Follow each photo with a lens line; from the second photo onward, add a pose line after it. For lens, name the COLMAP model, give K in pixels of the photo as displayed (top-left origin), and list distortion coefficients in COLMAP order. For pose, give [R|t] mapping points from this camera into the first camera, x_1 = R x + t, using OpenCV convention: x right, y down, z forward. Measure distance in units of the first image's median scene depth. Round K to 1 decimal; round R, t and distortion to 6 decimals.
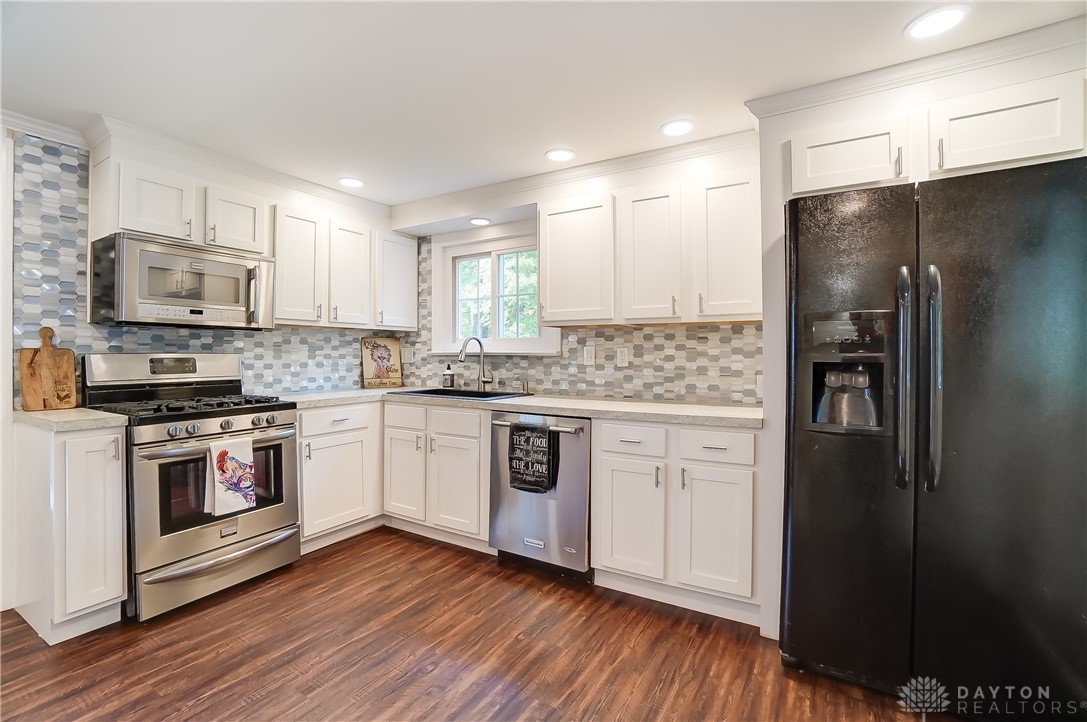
lens RADIAL K [[477.2, 0, 540.0], [0, 477.2, 357.2], [0, 0, 1]] dist [-0.068692, 0.023296]
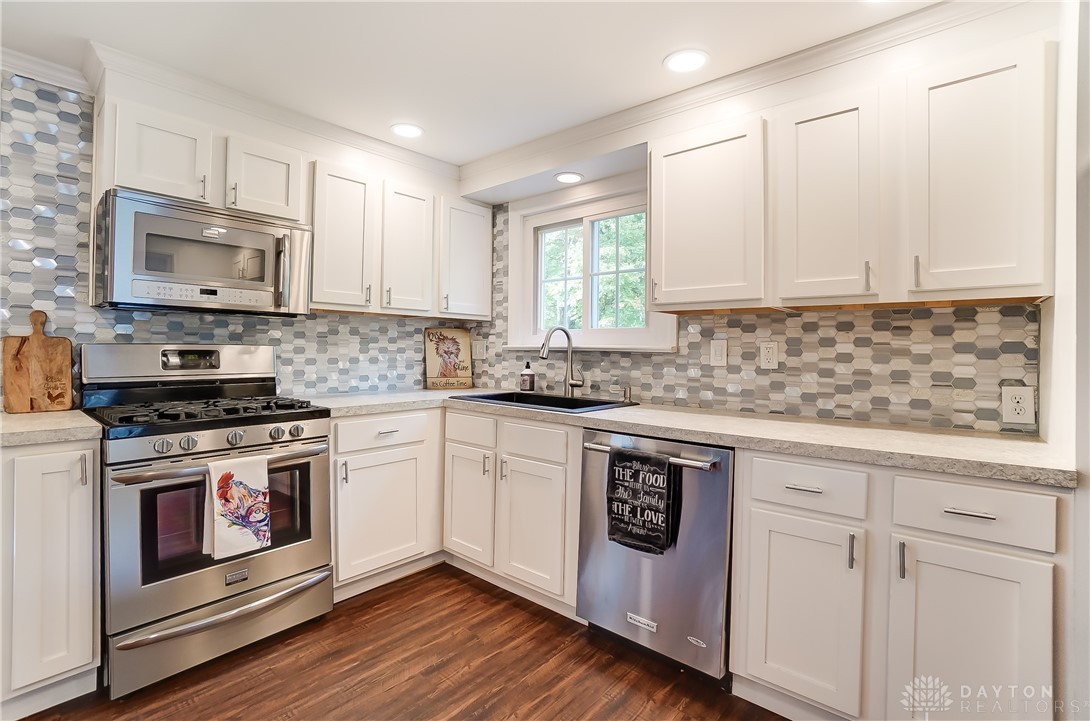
lens RADIAL K [[494.2, 0, 543.0], [0, 494.2, 351.4], [0, 0, 1]] dist [-0.065534, 0.022221]
pose [[0.985256, 0.010568, -0.170762, -0.037309], [-0.011218, 0.999933, -0.002844, -0.000373], [0.170720, 0.004718, 0.985308, 0.268805]]
